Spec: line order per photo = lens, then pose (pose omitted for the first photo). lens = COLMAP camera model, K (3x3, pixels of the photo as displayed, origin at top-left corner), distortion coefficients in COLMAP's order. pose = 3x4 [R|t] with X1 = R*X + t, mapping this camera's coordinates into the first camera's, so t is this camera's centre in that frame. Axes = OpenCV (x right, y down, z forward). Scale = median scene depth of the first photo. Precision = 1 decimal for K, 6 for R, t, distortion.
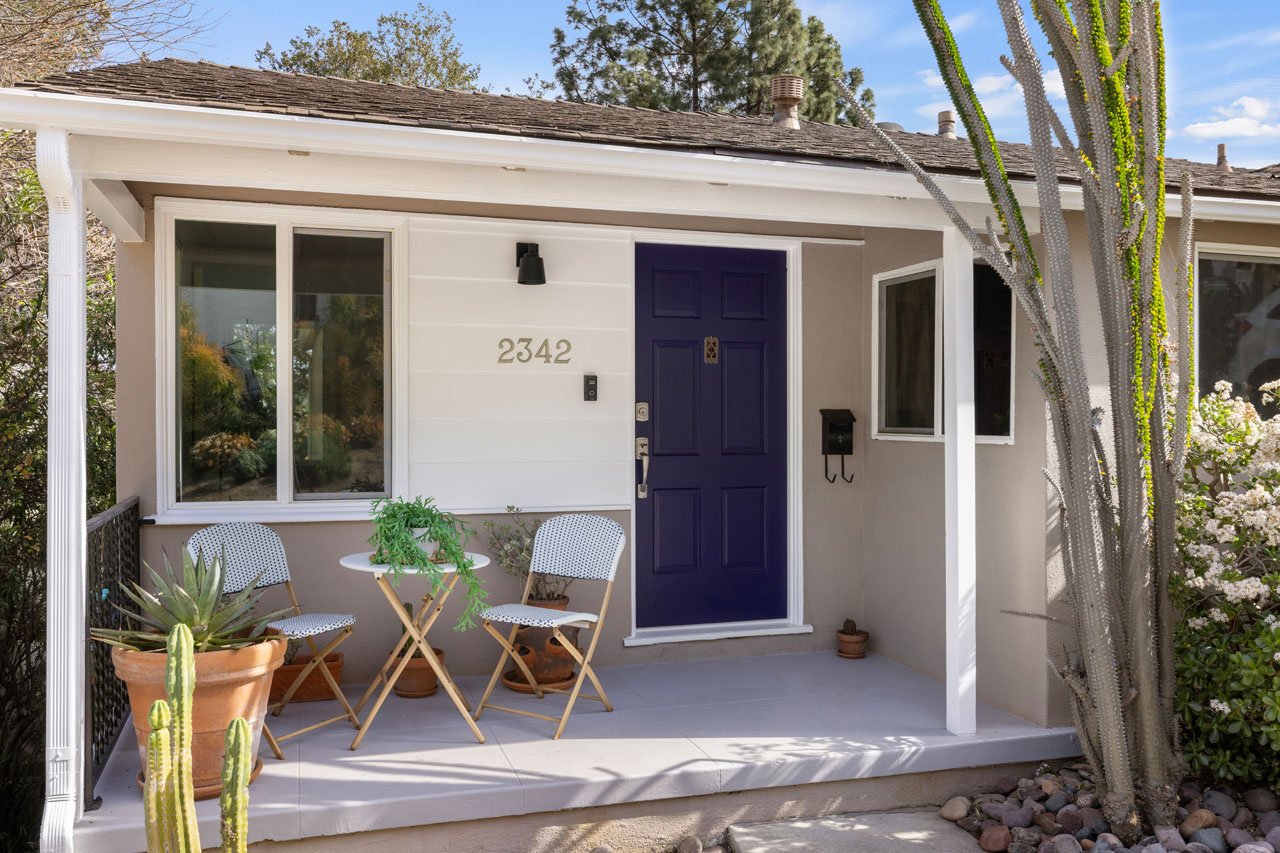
lens RADIAL K [[998.9, 0, 640.0], [0, 998.9, 426.5], [0, 0, 1]] dist [0.005509, 0.002110]
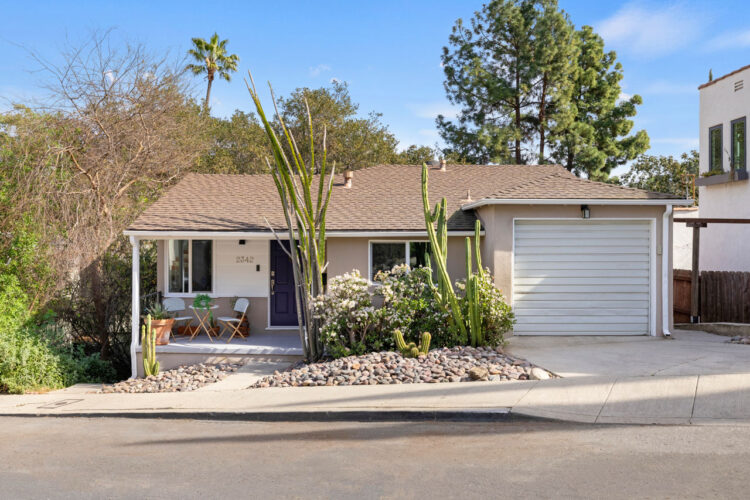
lens RADIAL K [[559.7, 0, 375.0], [0, 559.7, 250.0], [0, 0, 1]] dist [0.000353, 0.001085]
pose [[0.958405, 0.010605, -0.285216, 1.071602], [-0.005664, 0.999819, 0.018143, -0.156666], [0.285357, -0.015773, 0.958292, -1.100459]]
